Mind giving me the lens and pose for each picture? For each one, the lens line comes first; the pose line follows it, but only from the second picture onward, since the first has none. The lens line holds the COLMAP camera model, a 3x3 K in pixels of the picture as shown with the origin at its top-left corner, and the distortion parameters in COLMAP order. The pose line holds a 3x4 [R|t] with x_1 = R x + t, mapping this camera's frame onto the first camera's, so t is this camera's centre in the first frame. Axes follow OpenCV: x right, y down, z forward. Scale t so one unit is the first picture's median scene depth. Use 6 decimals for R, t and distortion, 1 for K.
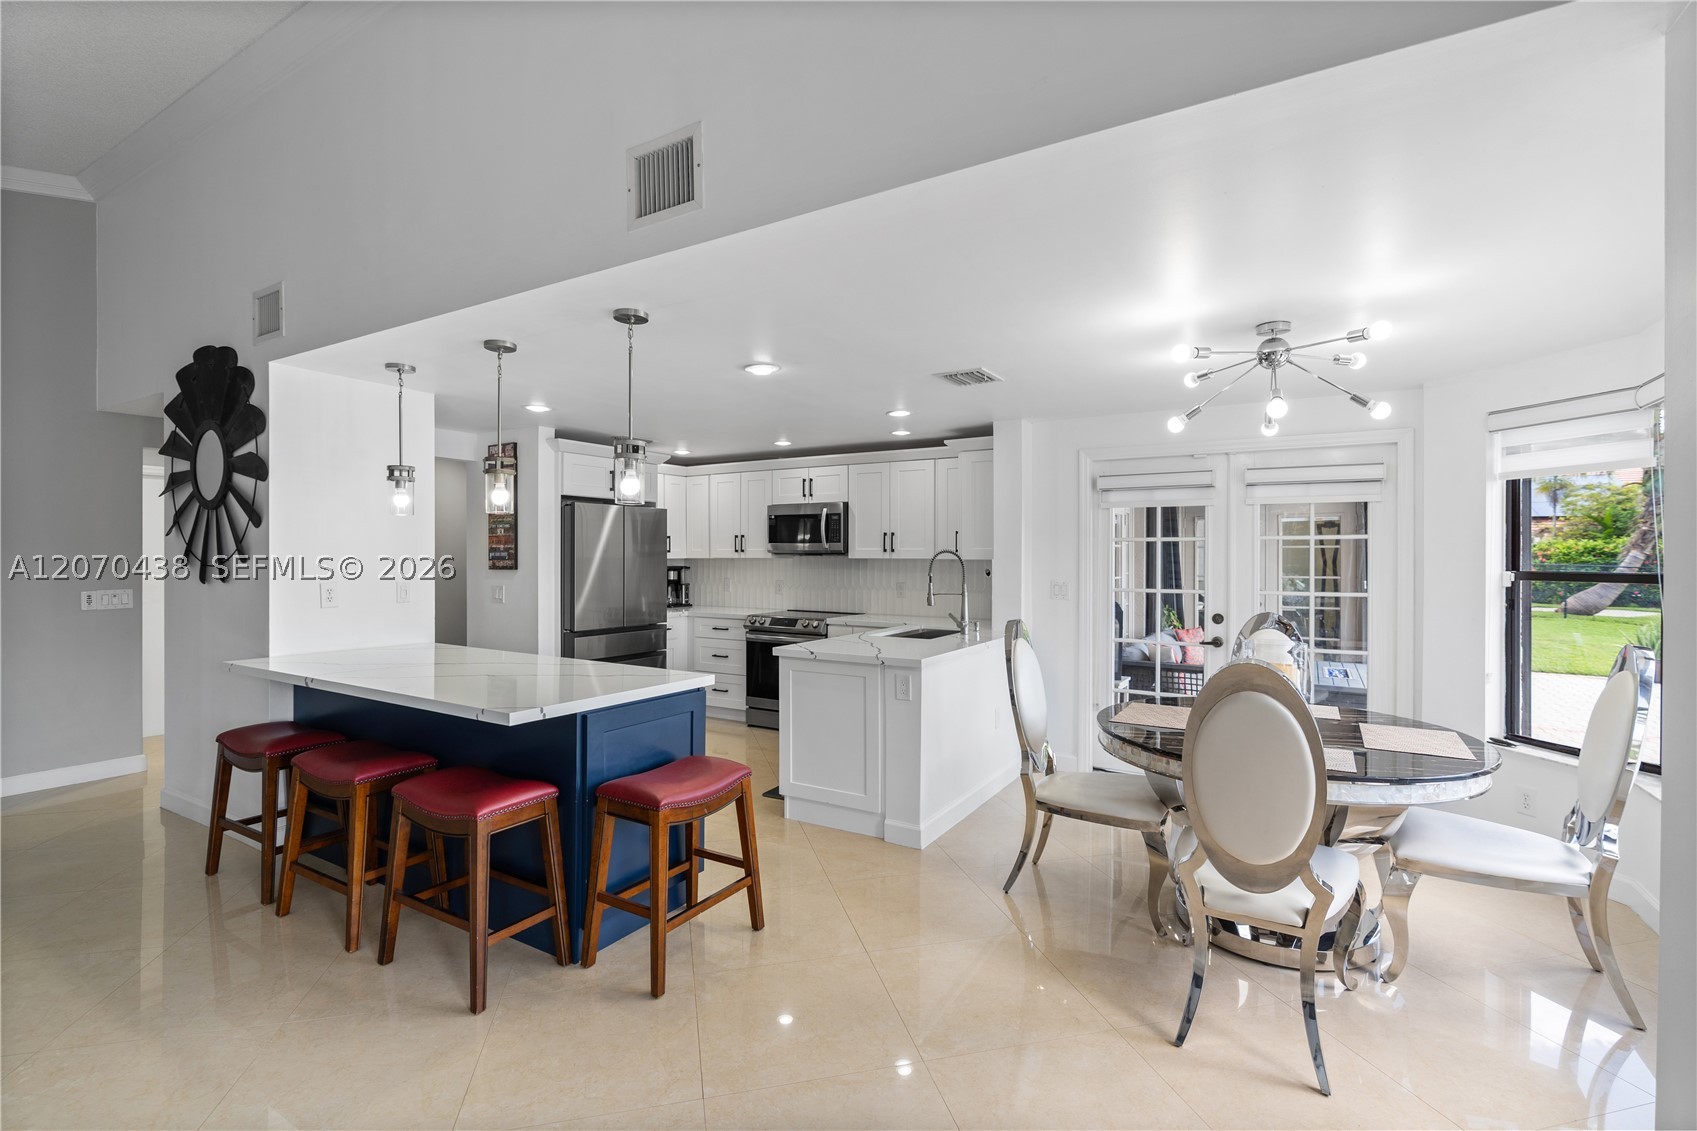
lens RADIAL K [[775.7, 0, 851.1], [0, 775.7, 561.7], [0, 0, 1]] dist [-0.004660, 0.000016]
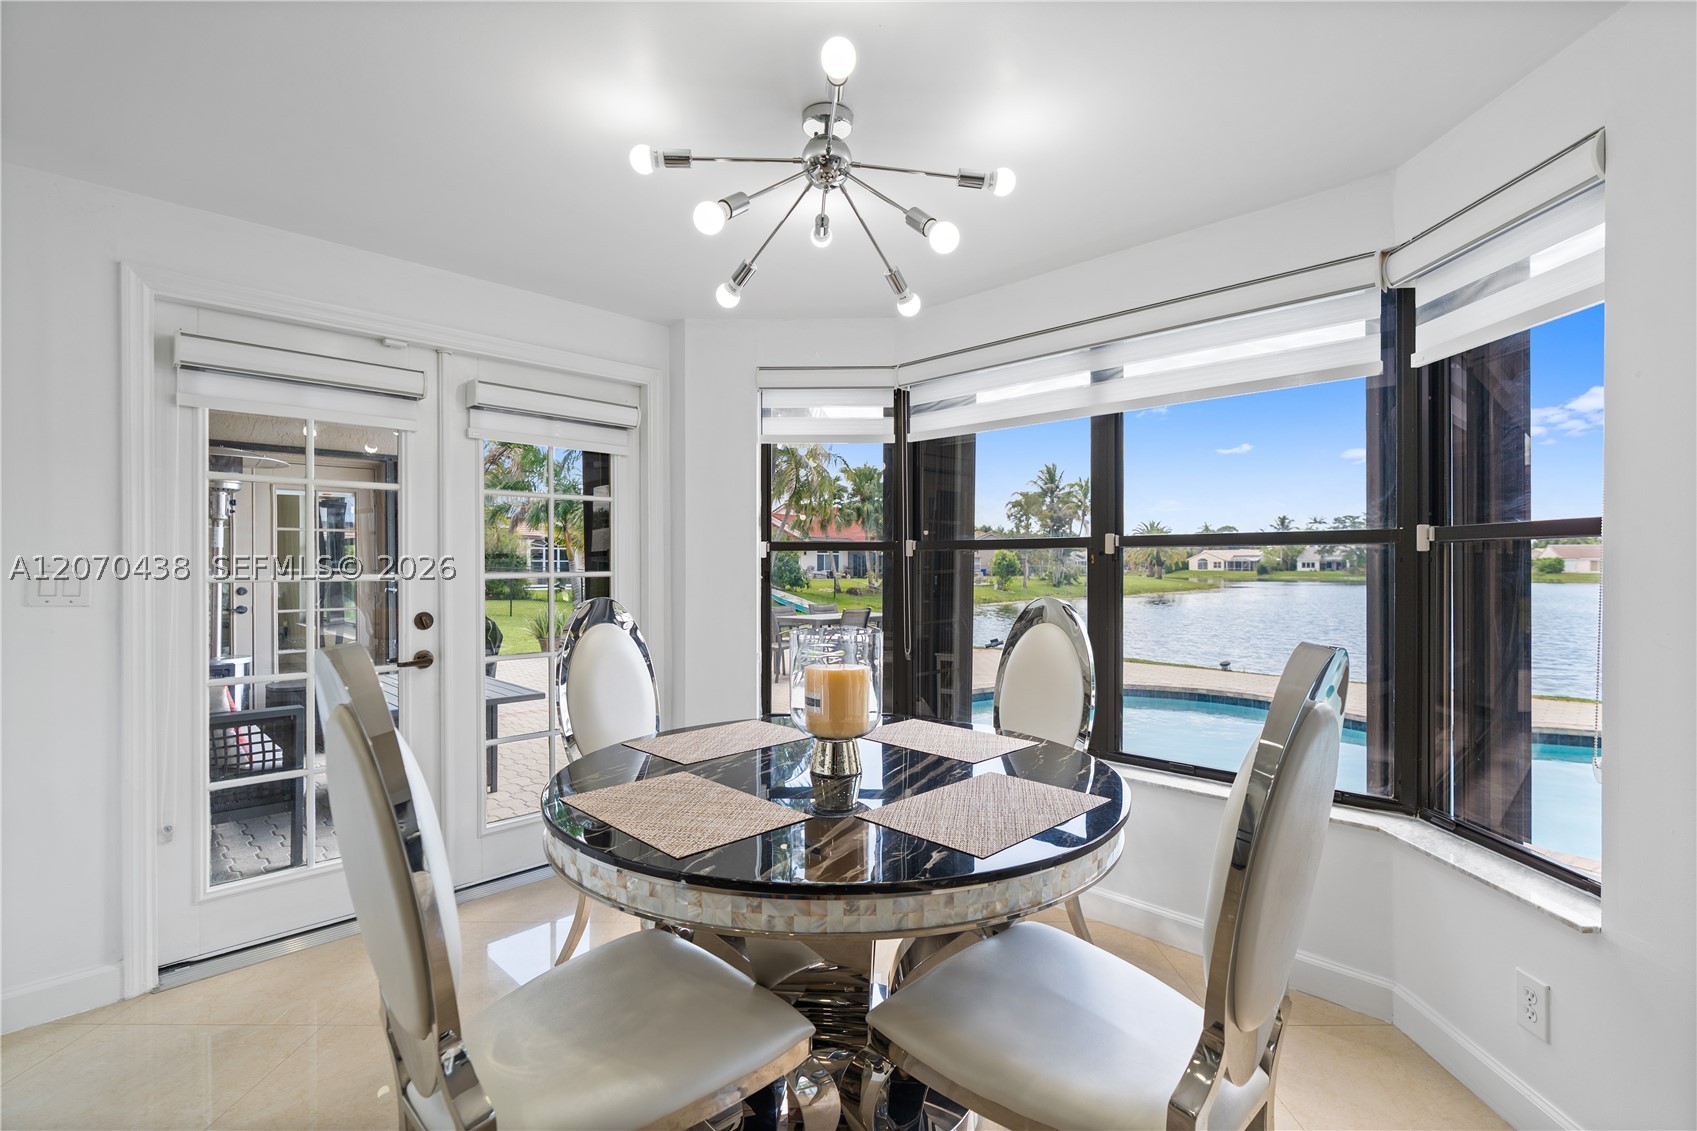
lens RADIAL K [[775.7, 0, 851.1], [0, 775.7, 561.7], [0, 0, 1]] dist [-0.004660, 0.000016]
pose [[0.244427, -0.001653, 0.969666, -0.032080], [0.008527, 0.999964, -0.000445, 0.031992], [-0.969630, 0.008377, 0.244432, 0.553940]]
